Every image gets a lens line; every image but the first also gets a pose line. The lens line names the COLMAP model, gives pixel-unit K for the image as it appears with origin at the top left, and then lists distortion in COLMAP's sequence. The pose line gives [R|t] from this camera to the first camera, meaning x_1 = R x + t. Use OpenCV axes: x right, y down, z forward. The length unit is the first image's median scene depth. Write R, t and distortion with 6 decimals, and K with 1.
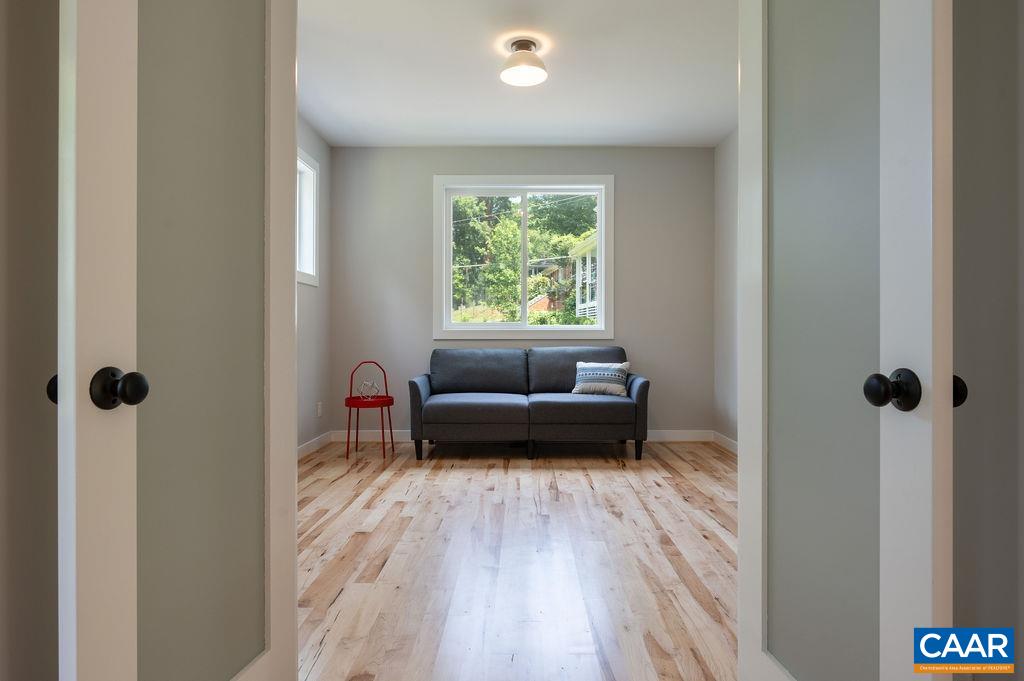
lens RADIAL K [[566.5, 0, 508.2], [0, 566.5, 341.6], [0, 0, 1]] dist [-0.001505, -0.000061]
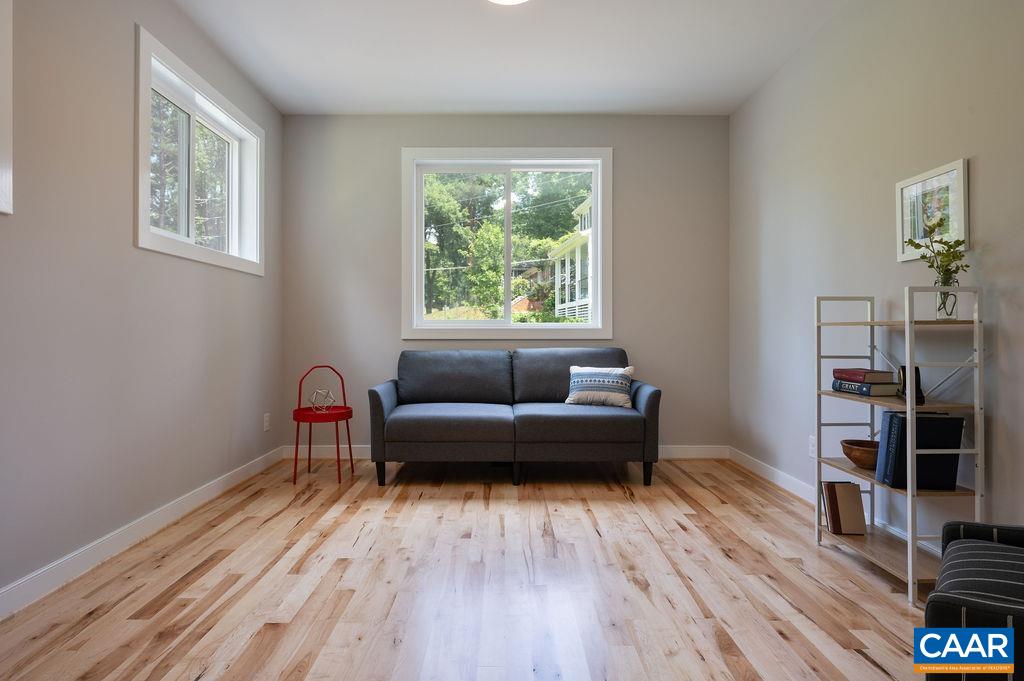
lens RADIAL K [[528.3, 0, 511.2], [0, 528.3, 349.2], [0, 0, 1]] dist [0.002510, 0.000042]
pose [[0.999193, -0.000990, 0.040165, 0.000746], [0.000301, 0.999853, 0.017157, -0.002982], [-0.040176, -0.017131, 0.999046, 0.224552]]
